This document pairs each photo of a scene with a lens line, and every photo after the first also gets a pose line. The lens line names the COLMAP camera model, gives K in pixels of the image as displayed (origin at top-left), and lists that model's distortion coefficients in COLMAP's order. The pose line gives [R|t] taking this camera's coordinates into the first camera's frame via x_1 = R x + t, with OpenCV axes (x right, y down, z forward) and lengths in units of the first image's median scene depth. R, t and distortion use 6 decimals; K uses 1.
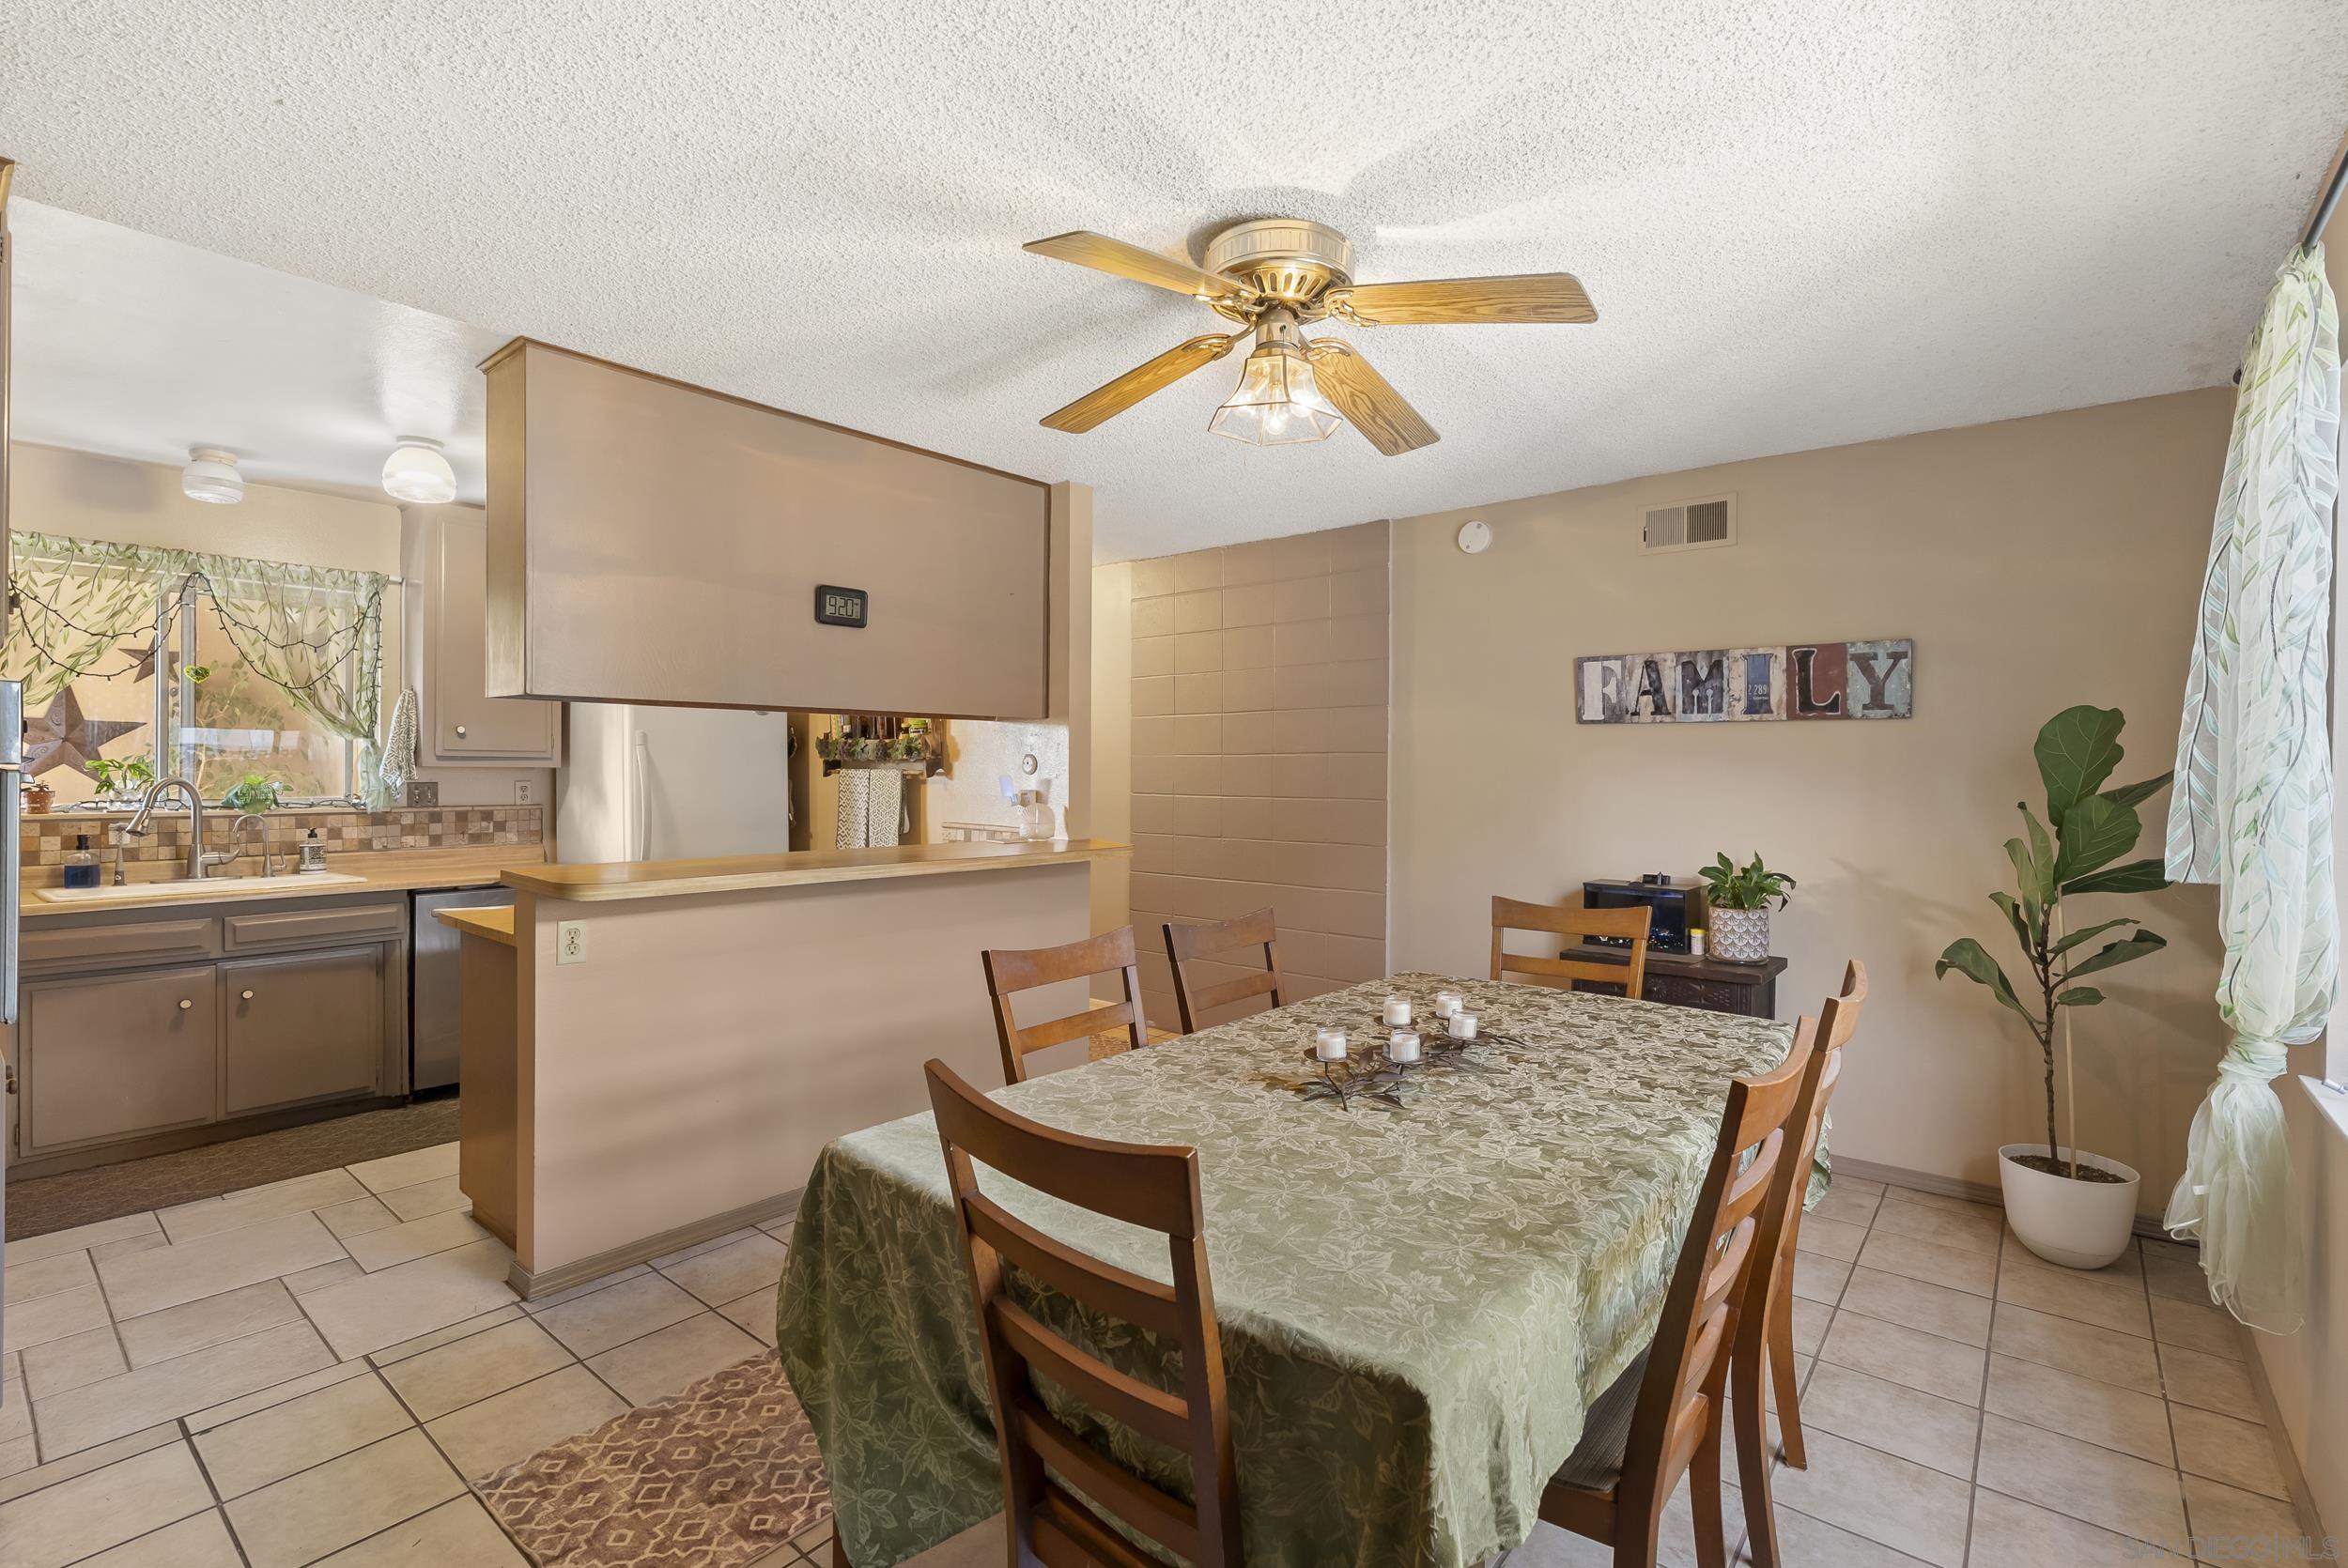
lens RADIAL K [[1071.5, 0, 1169.9], [0, 1071.5, 773.5], [0, 0, 1]] dist [-0.012587, 0.000937]
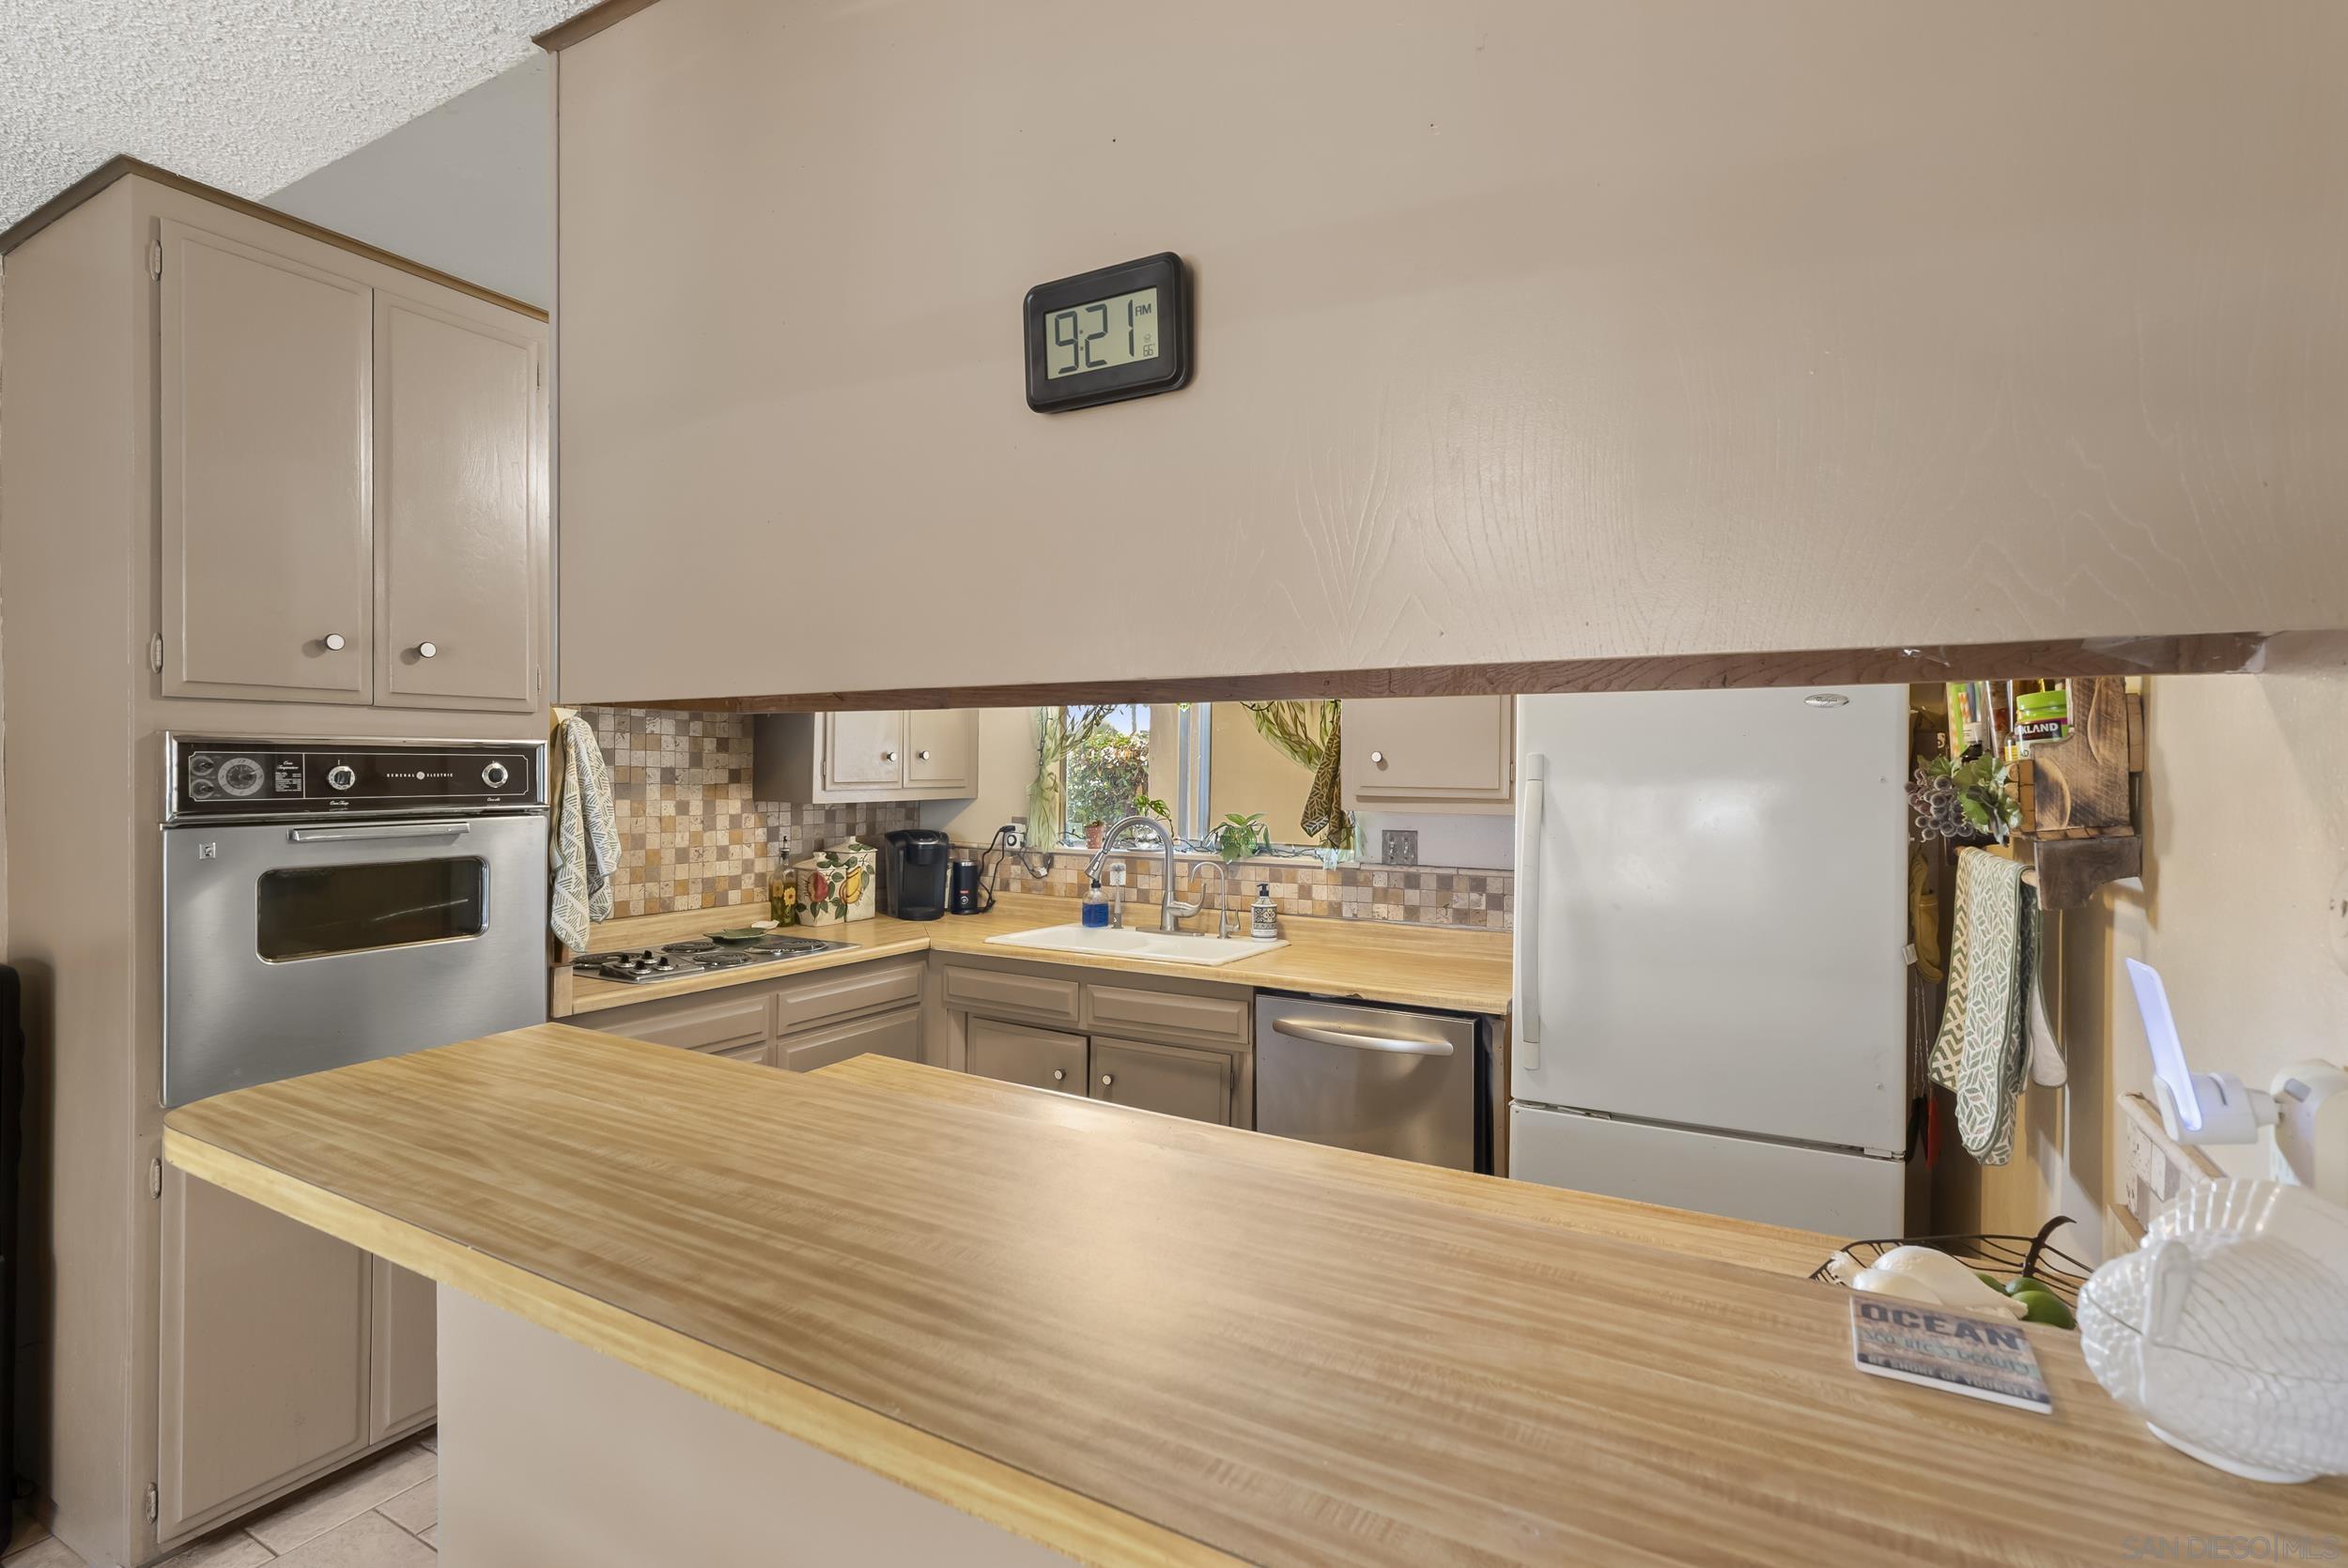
lens RADIAL K [[1107.1, 0, 1176.5], [0, 1107.1, 779.7], [0, 0, 1]] dist [0.001920, 0.000096]
pose [[0.180529, 0.003881, -0.983562, -0.001614], [-0.009126, 0.999956, 0.002271, -0.028151], [0.983527, 0.008566, 0.180557, 0.789641]]
